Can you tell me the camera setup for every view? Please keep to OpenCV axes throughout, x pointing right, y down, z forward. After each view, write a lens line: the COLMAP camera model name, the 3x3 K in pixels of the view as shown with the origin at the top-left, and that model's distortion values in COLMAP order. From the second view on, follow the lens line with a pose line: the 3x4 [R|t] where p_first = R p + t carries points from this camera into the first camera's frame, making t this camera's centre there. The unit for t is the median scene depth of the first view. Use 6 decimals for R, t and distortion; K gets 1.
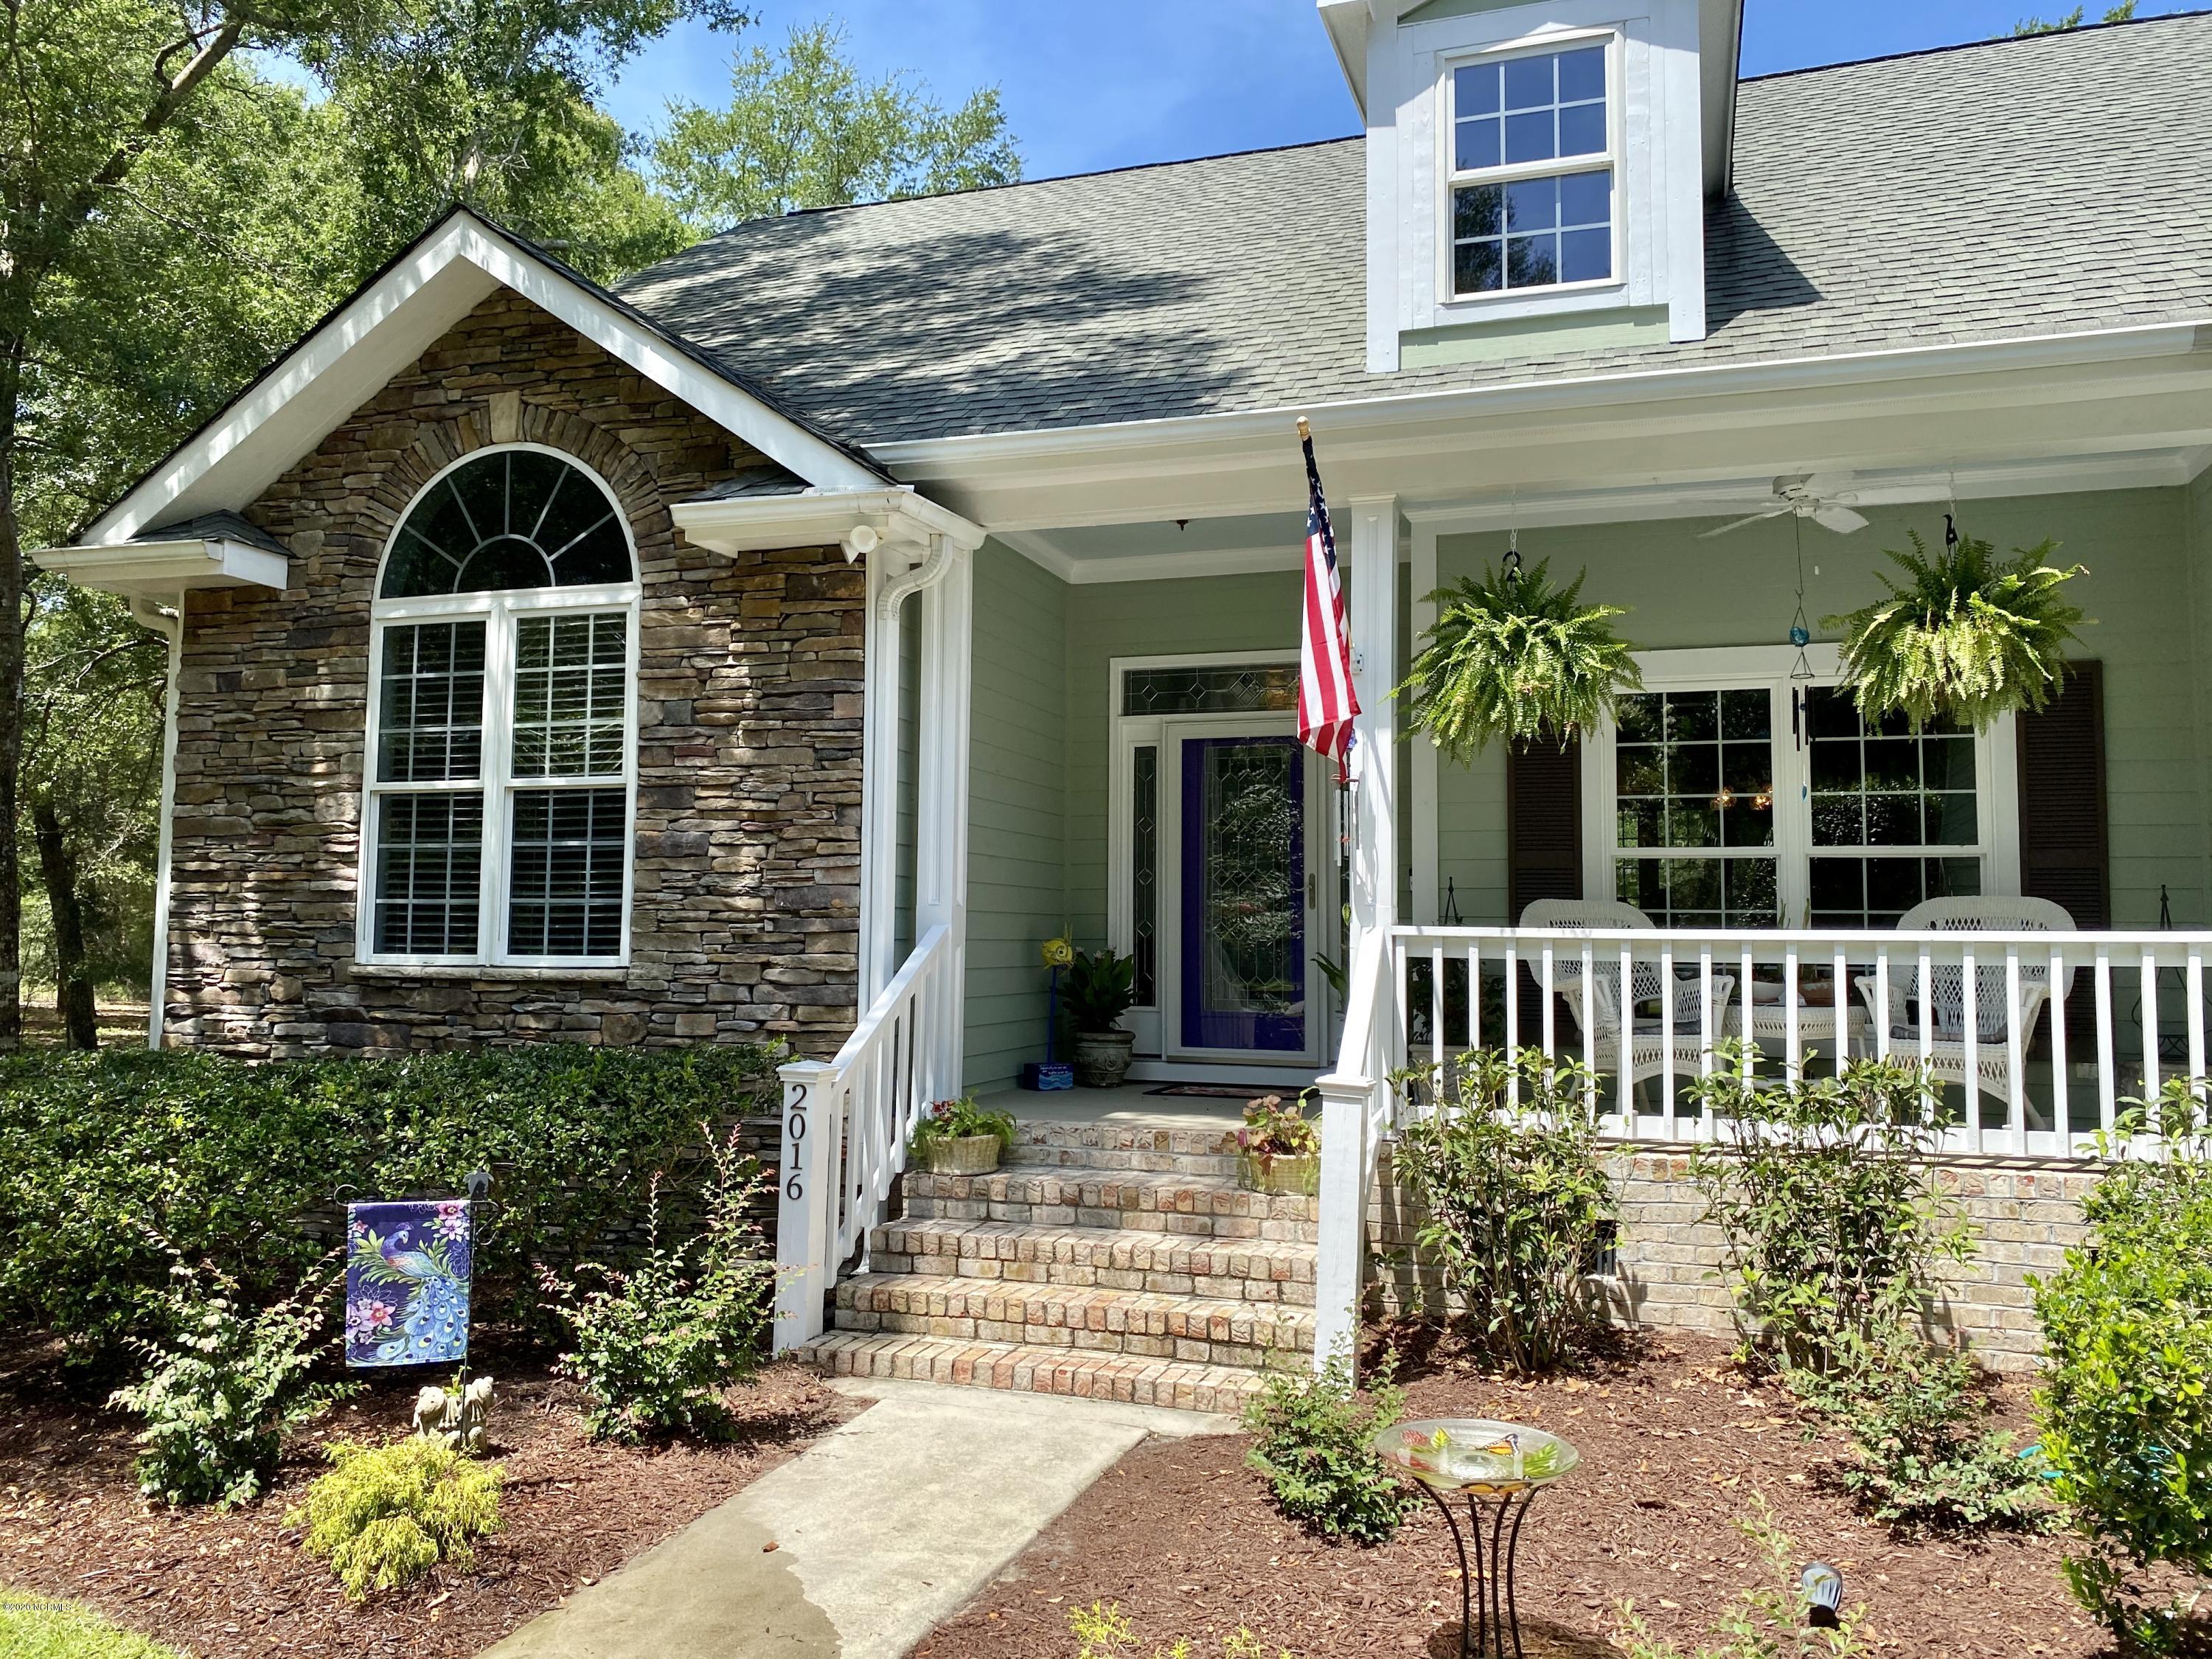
lens RADIAL K [[1691.4, 0, 1109.9], [0, 1691.4, 810.4], [0, 0, 1]] dist [0.053458, -0.059894]
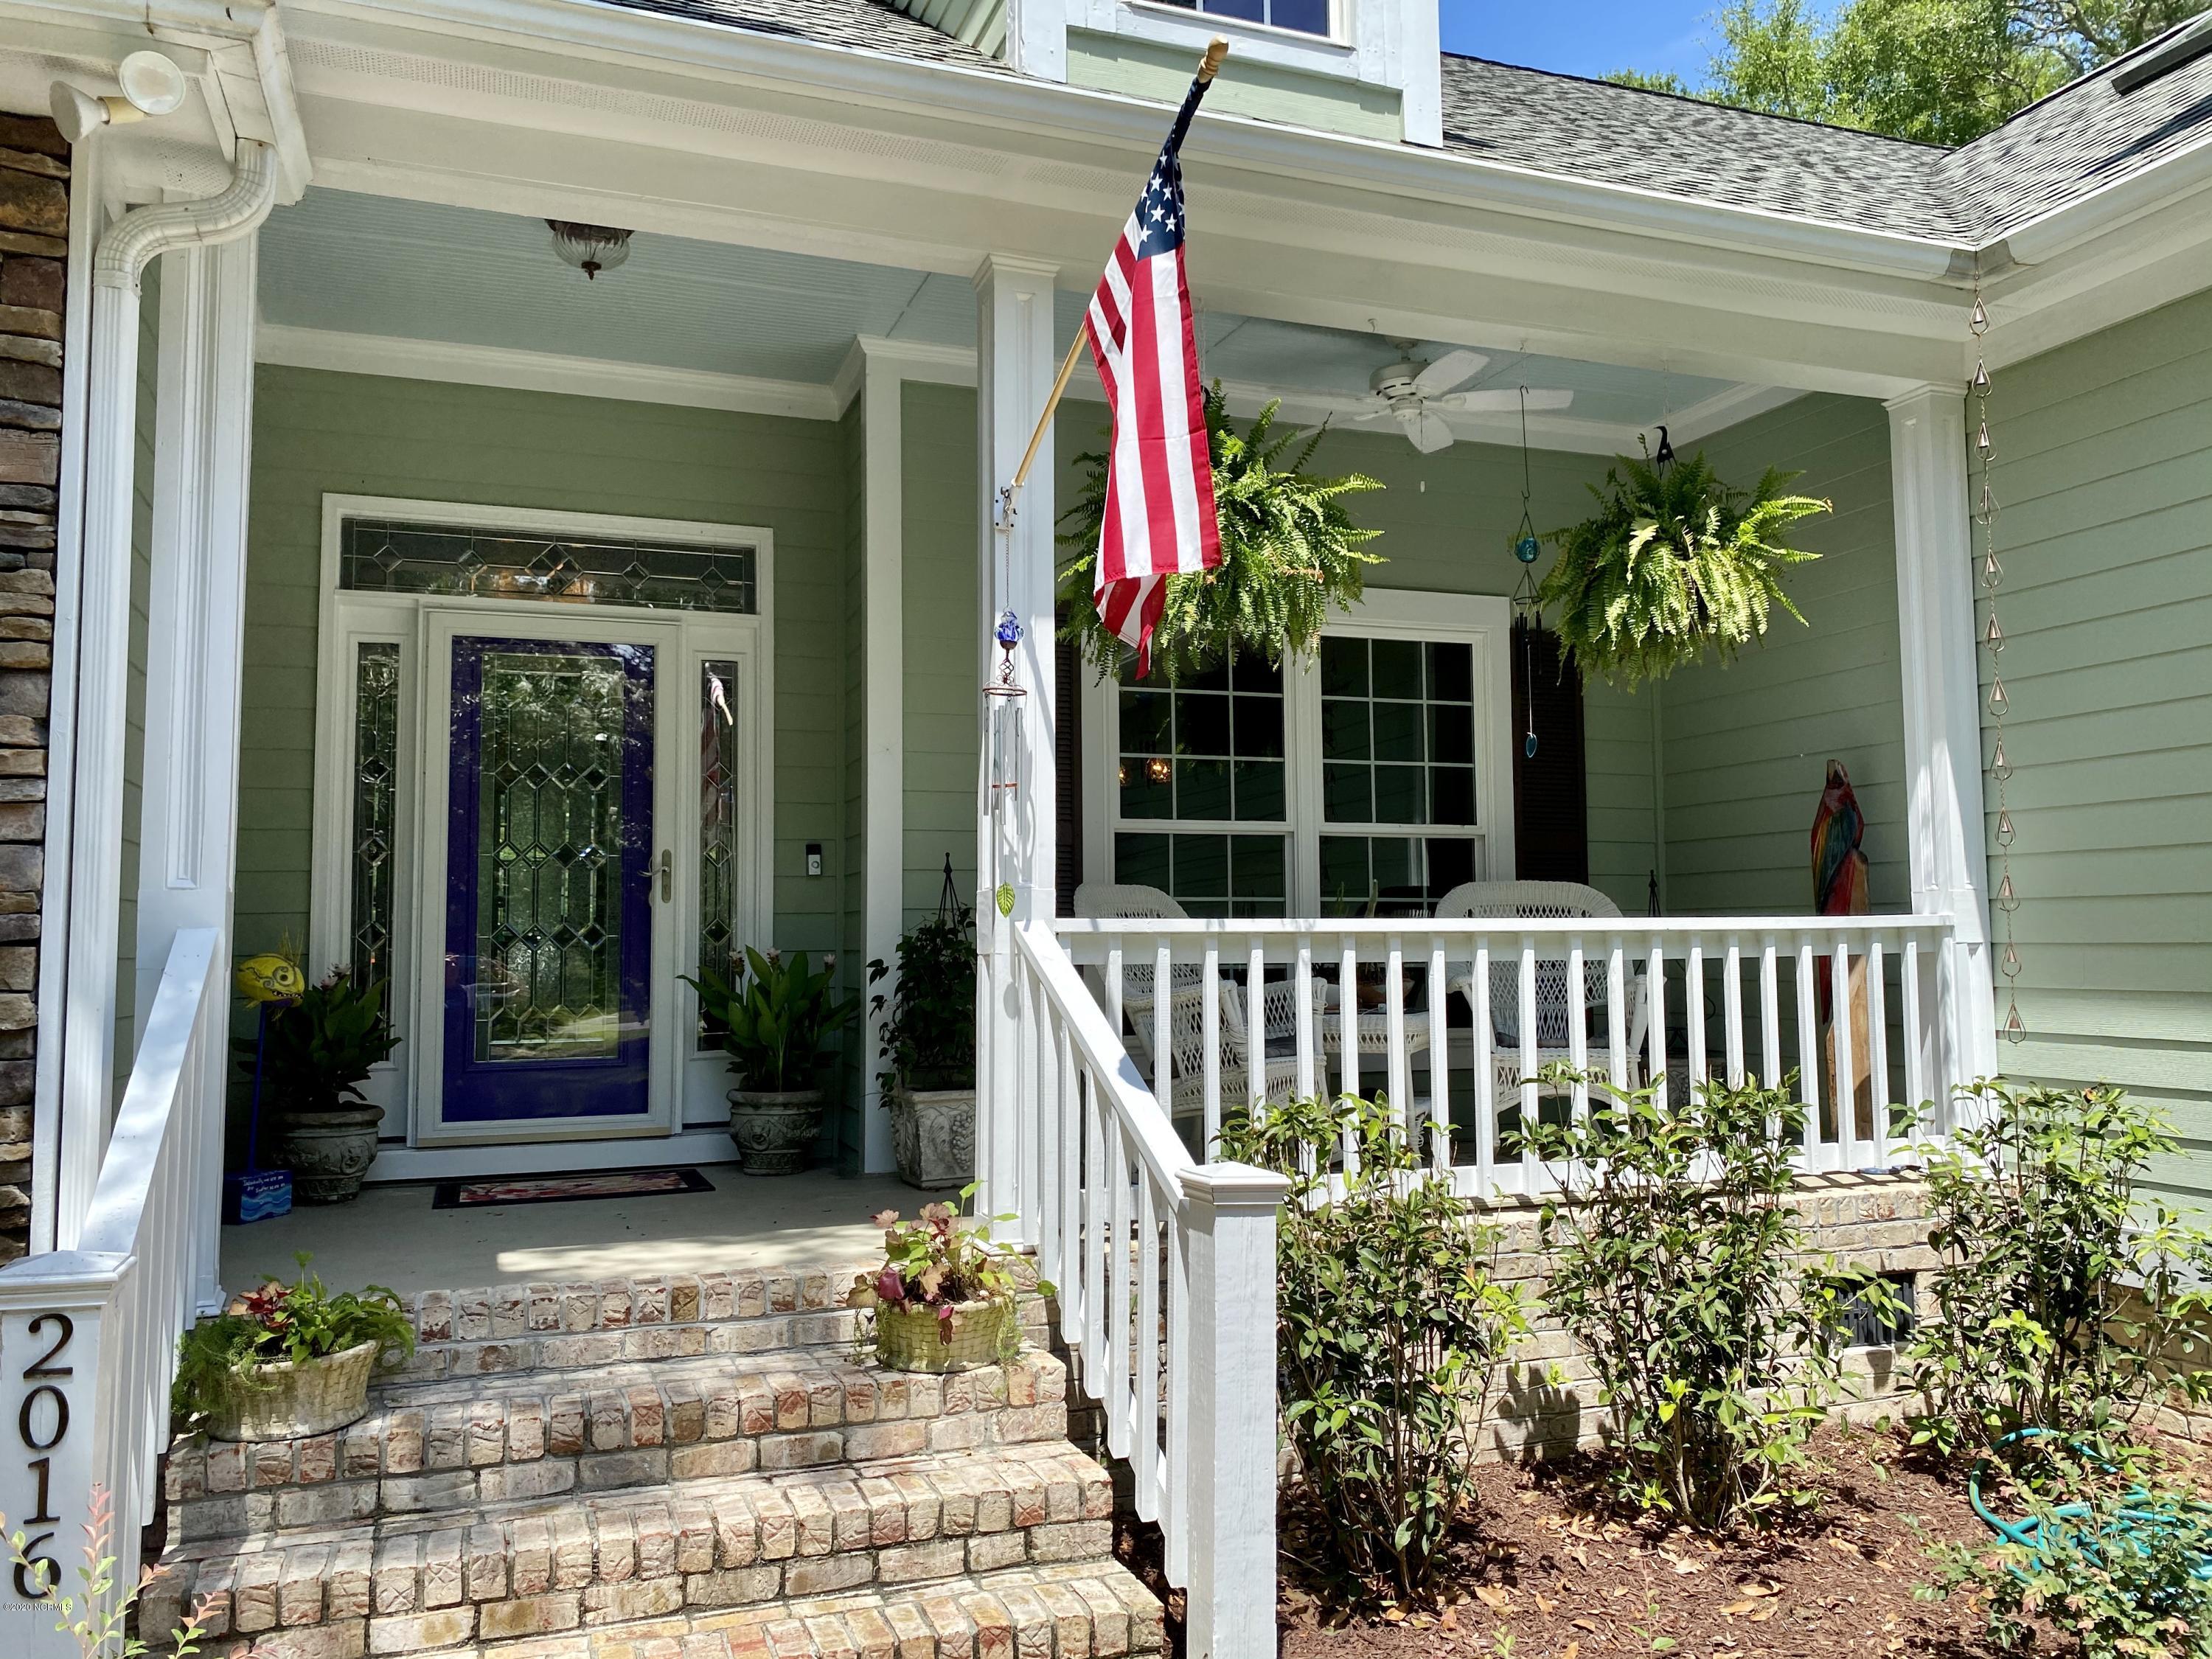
lens RADIAL K [[1691.4, 0, 1100.3], [0, 1691.4, 800.2], [0, 0, 1]] dist [0.053458, -0.059894]
pose [[0.774604, 0.036186, 0.631411, -0.221256], [-0.029549, 0.999342, -0.021021, 0.033784], [-0.631756, -0.002374, 0.775164, 0.454124]]
